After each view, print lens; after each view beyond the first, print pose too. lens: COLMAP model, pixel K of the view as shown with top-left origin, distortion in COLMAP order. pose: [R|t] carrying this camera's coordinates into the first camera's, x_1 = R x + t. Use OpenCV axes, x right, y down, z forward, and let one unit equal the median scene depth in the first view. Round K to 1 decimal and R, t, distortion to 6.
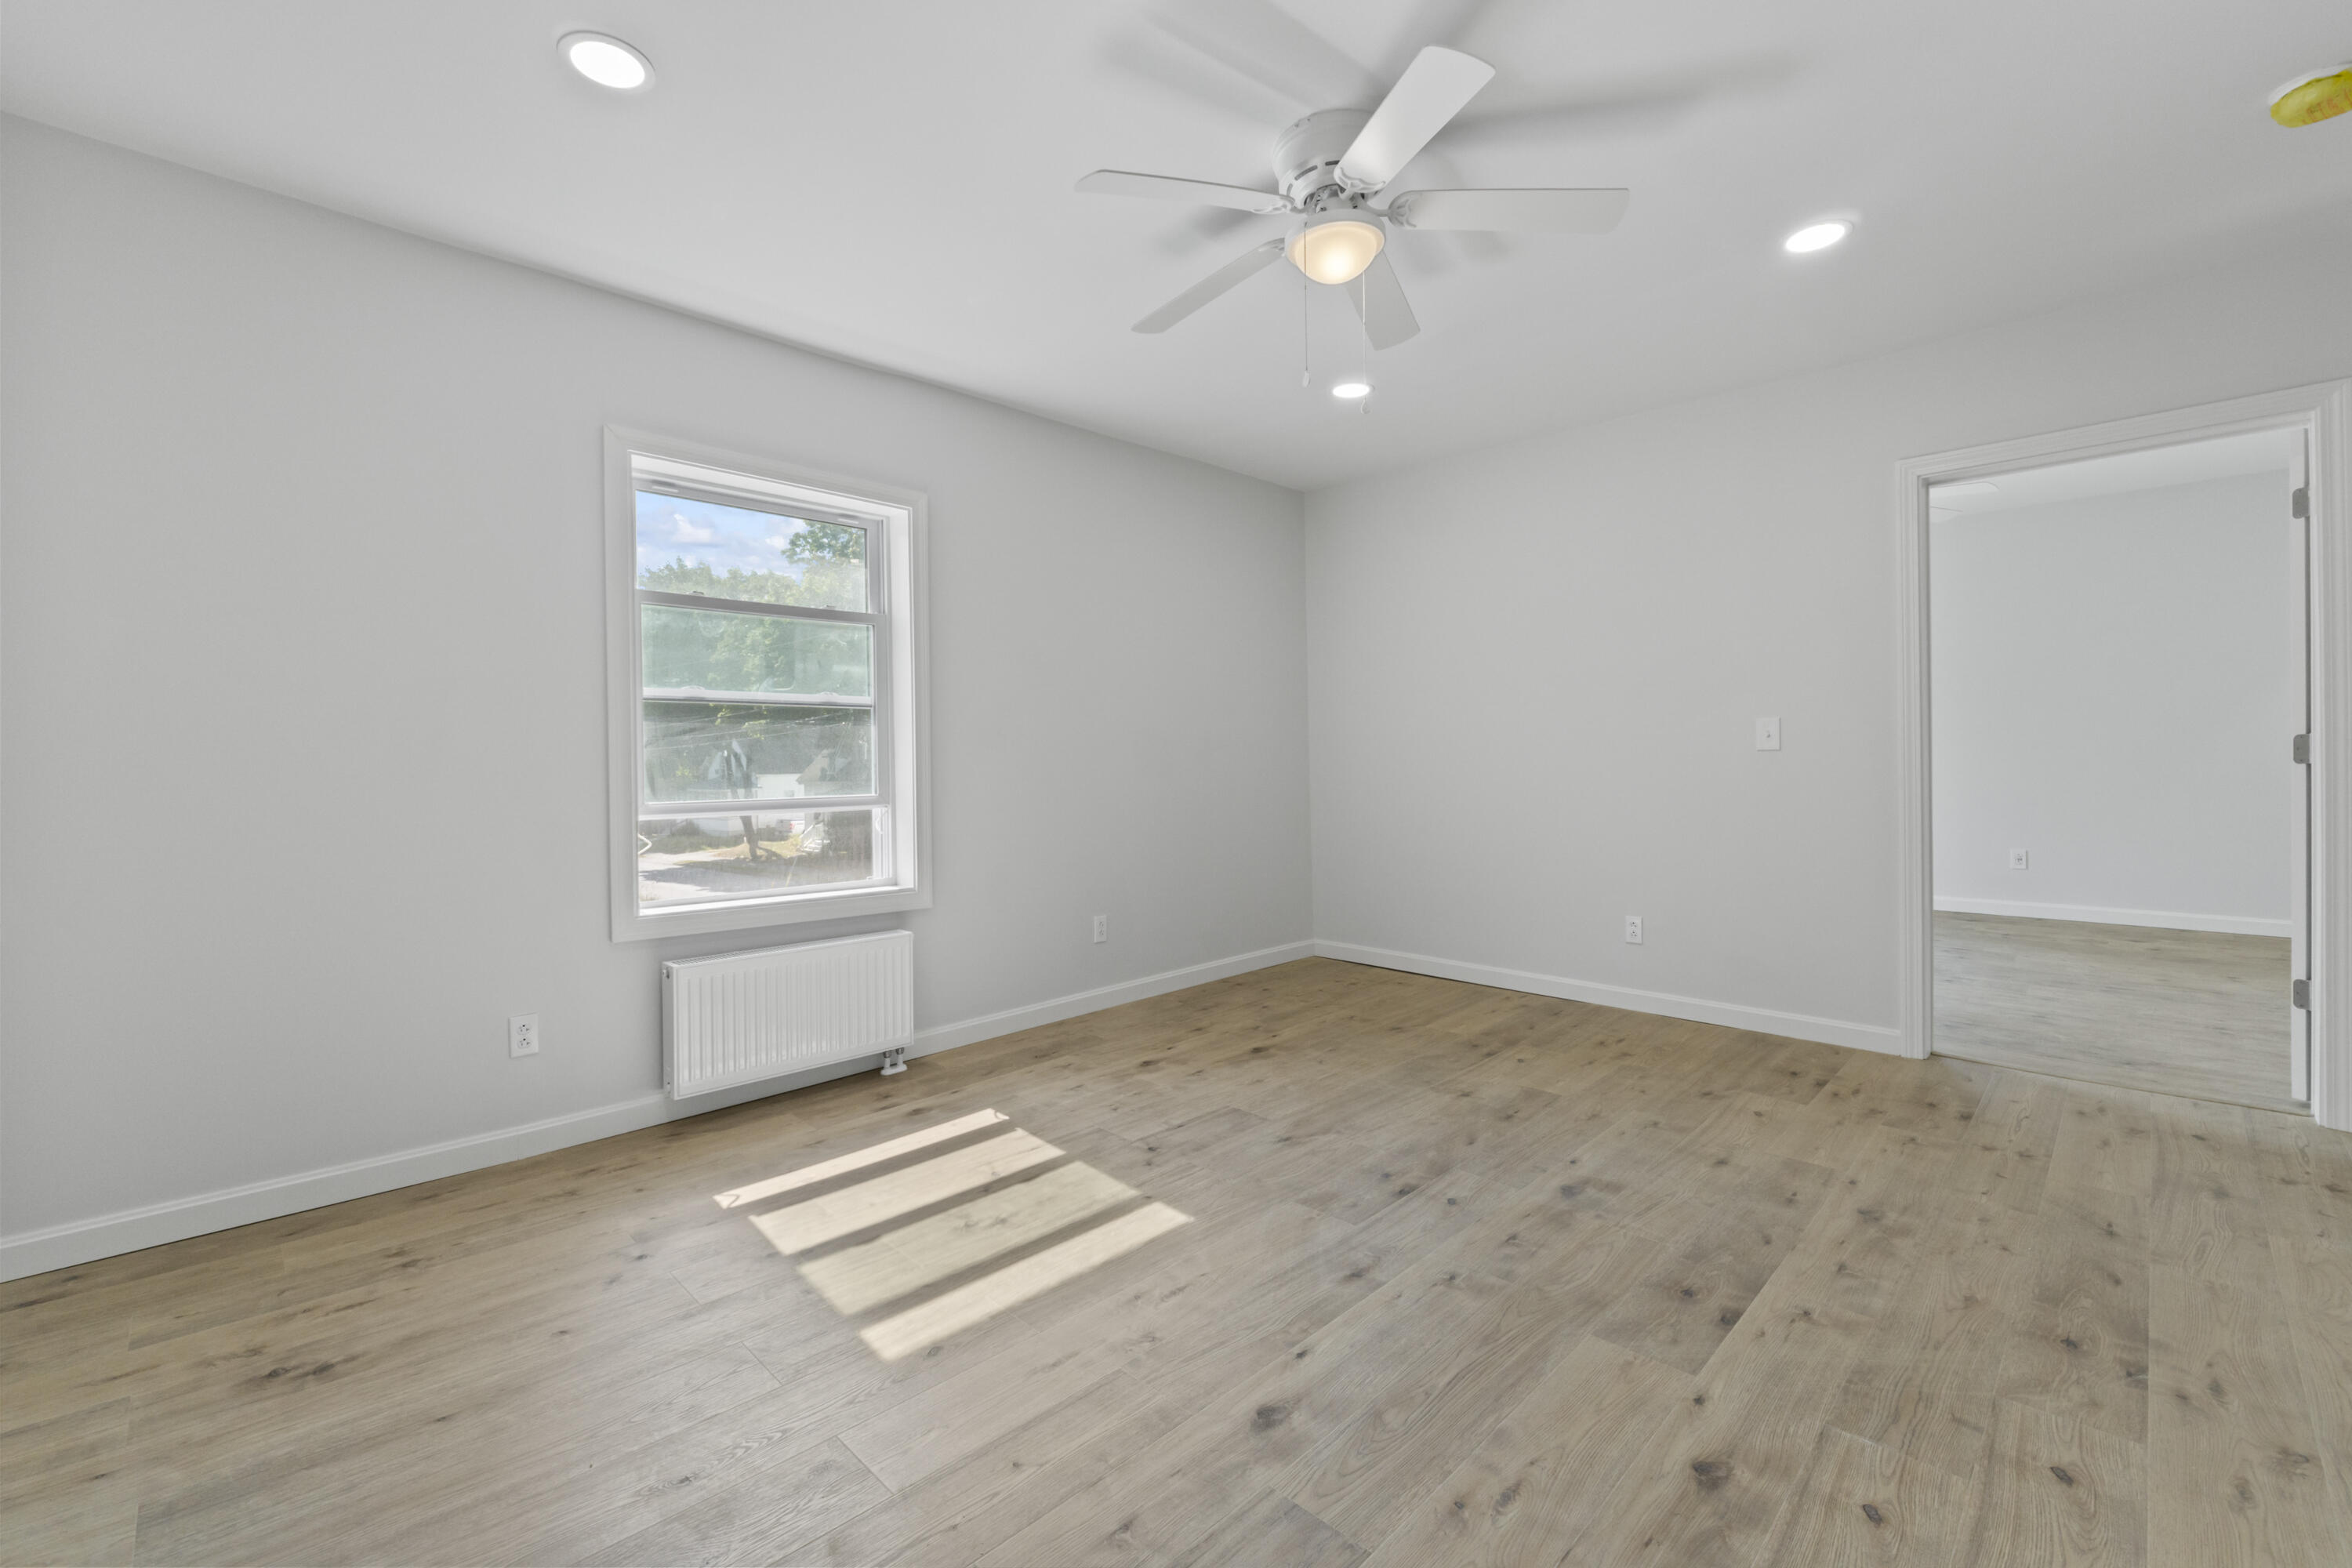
lens RADIAL K [[965.6, 0, 1186.4], [0, 965.6, 775.8], [0, 0, 1]] dist [-0.010763, 0.001290]
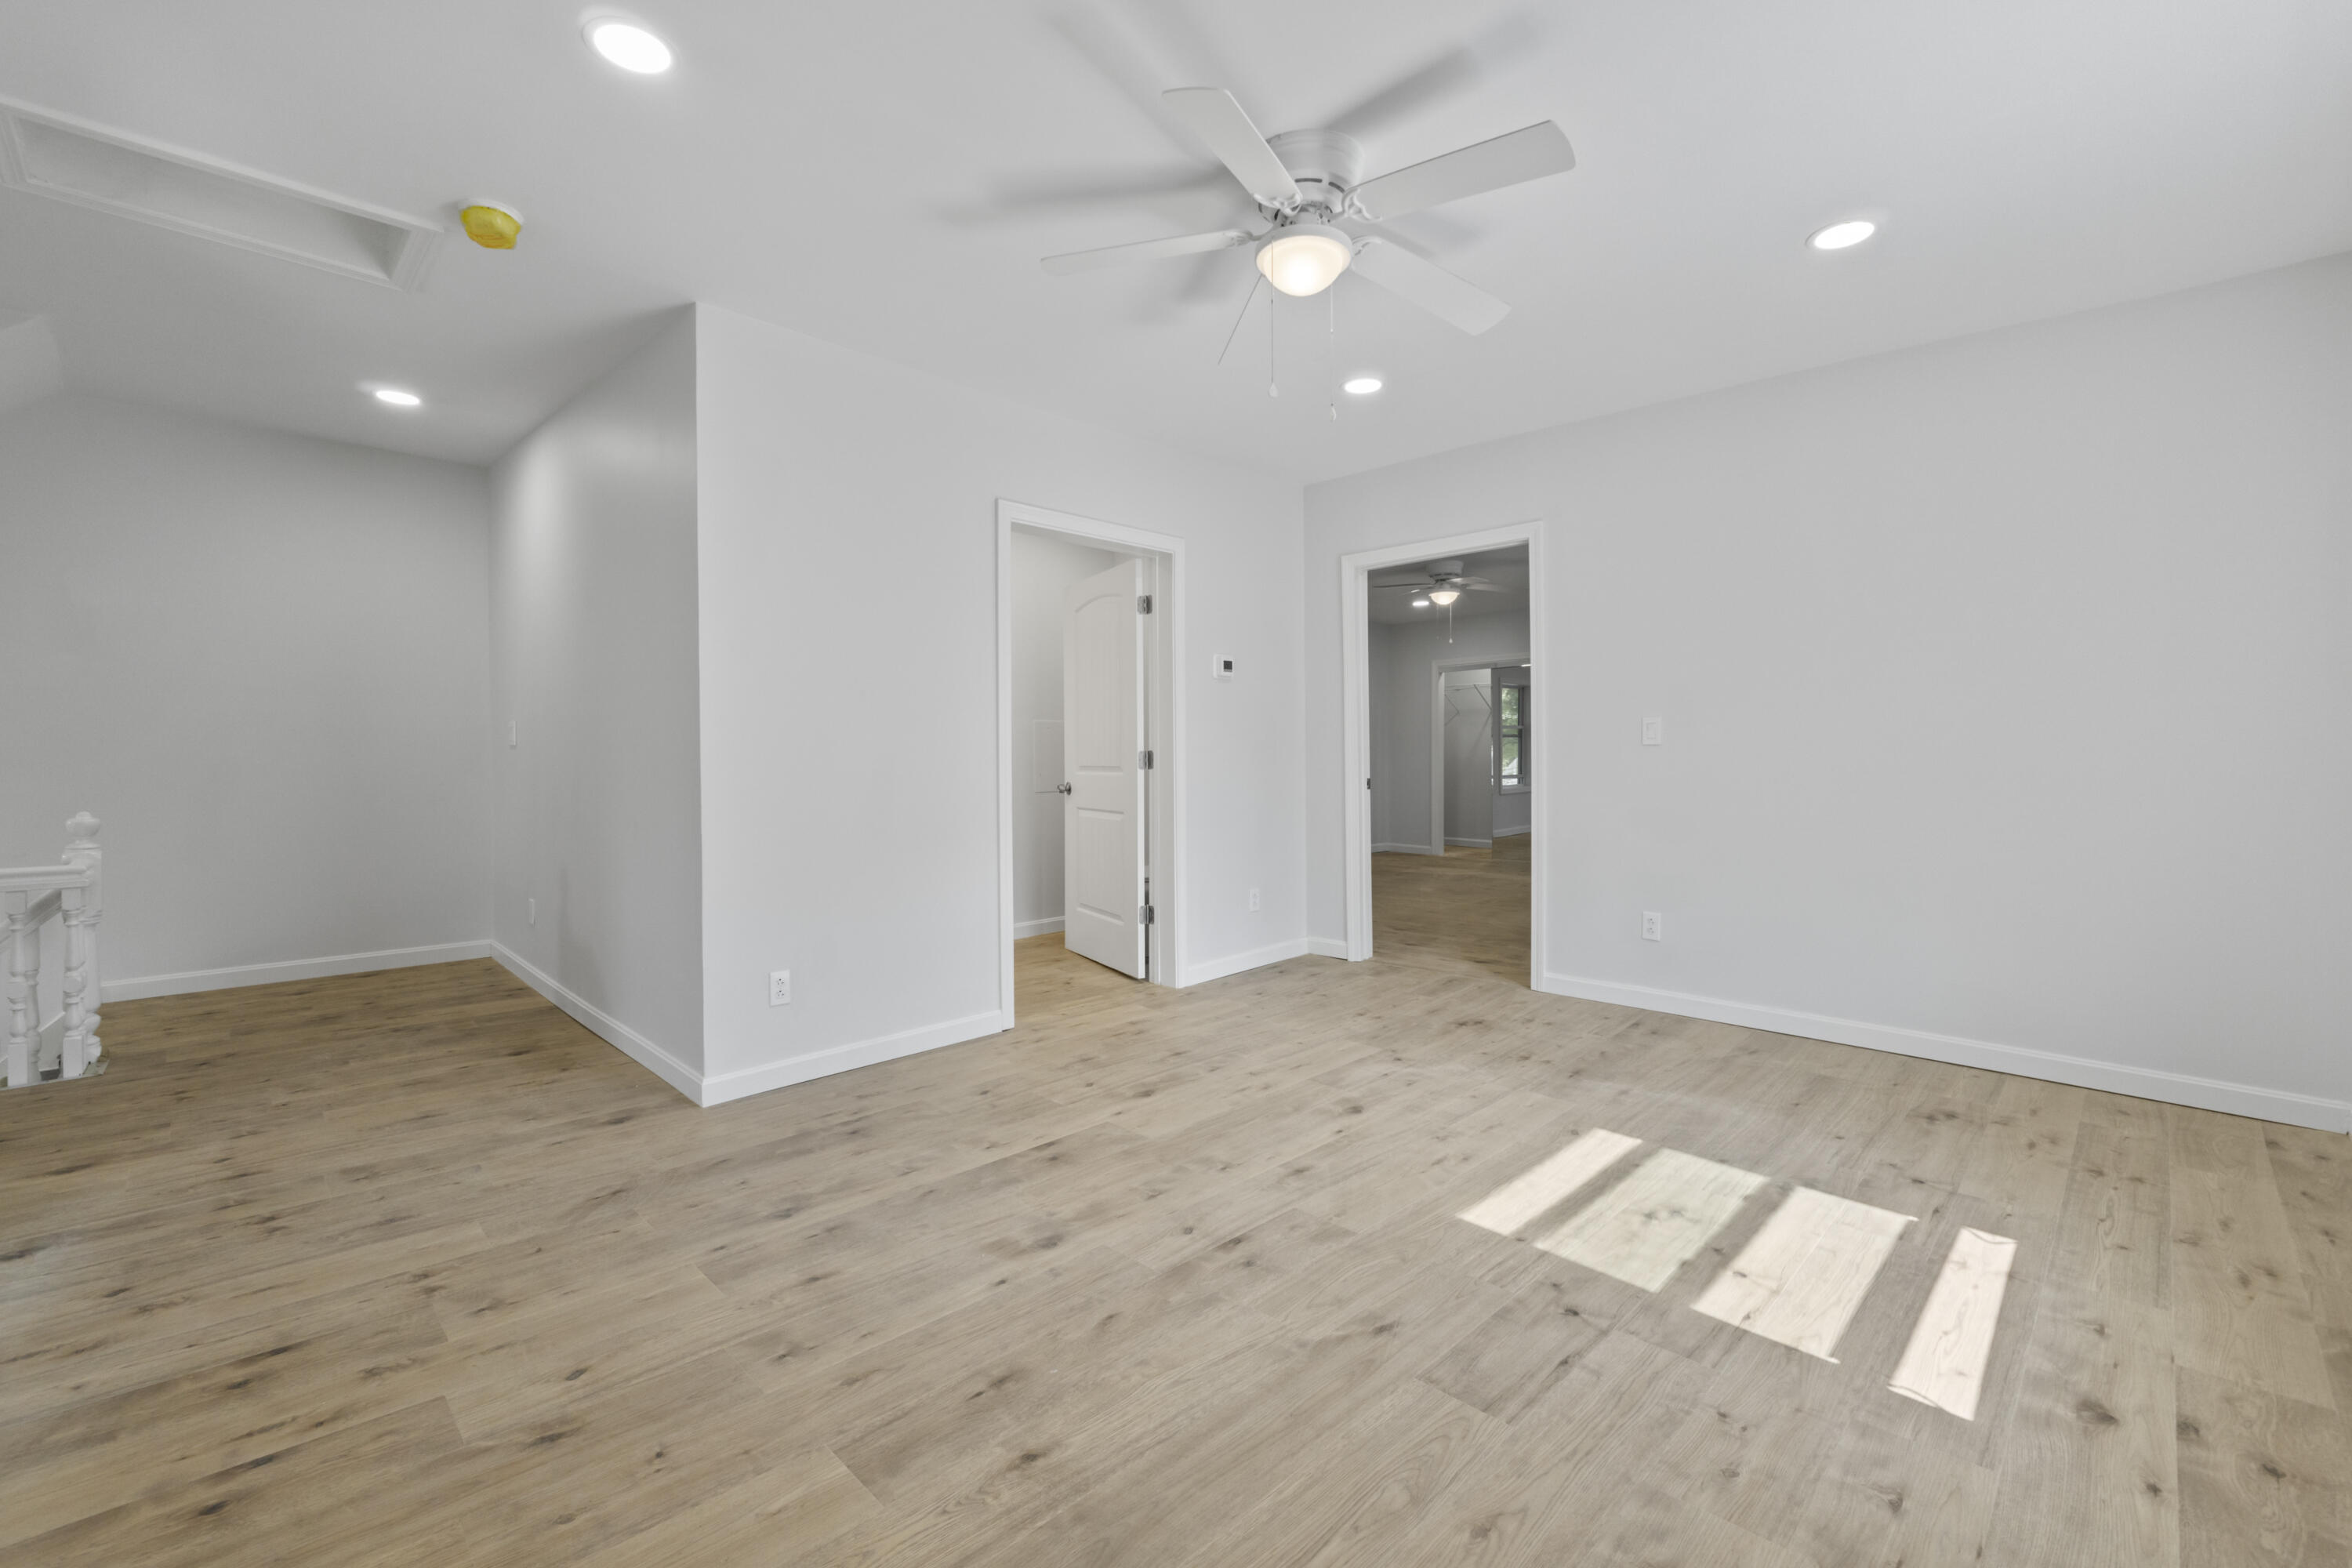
lens RADIAL K [[996.7, 0, 1174.1], [0, 996.7, 755.6], [0, 0, 1]] dist [-0.008595, 0.000077]
pose [[-0.999856, 0.014111, 0.009391, 0.267939], [0.014182, 0.999871, 0.007496, -0.026798], [-0.009284, 0.007629, -0.999928, 1.920200]]
